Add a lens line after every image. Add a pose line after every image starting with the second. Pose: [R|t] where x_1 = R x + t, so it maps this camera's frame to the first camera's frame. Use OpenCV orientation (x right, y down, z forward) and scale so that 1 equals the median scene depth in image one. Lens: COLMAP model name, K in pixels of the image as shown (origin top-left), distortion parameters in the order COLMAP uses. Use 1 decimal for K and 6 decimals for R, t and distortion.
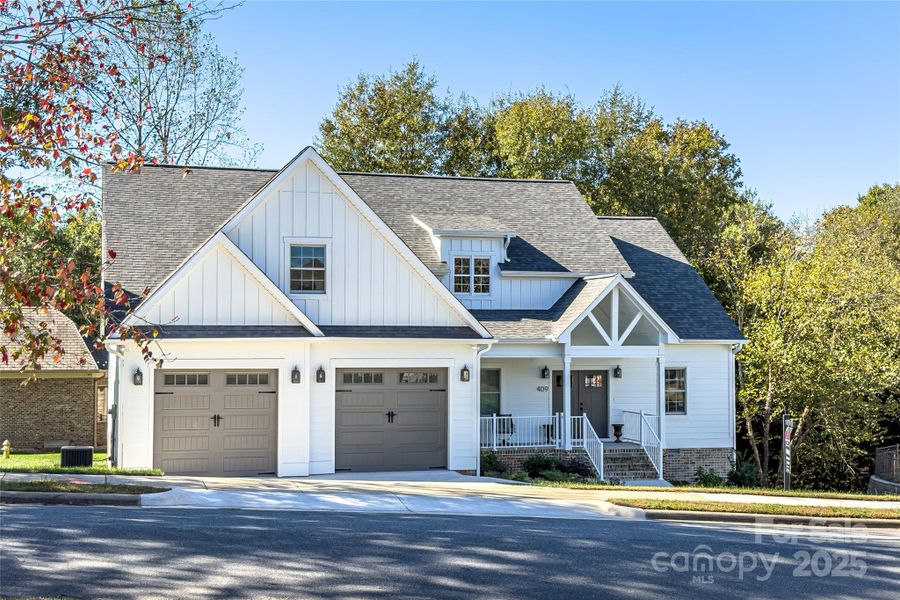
lens RADIAL K [[1190.3, 0, 450.2], [0, 1190.3, 300.1], [0, 0, 1]] dist [0.111955, 0.000000]
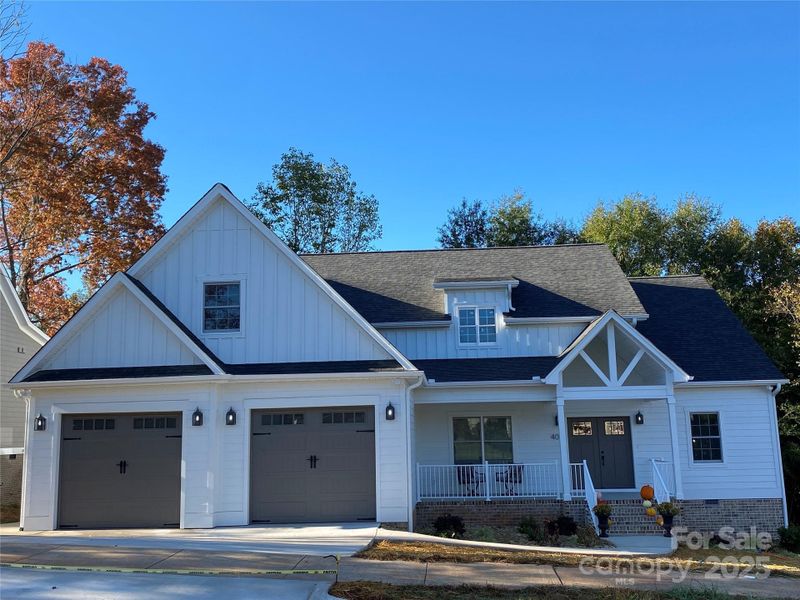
lens RADIAL K [[738.0, 0, 399.7], [0, 738.0, 301.8], [0, 0, 1]] dist [0.001092, 0.000000]
pose [[0.943578, -0.077292, -0.322005, 0.171429], [0.034080, 0.989882, -0.137739, 0.046876], [0.329393, 0.118993, 0.936665, 0.400778]]
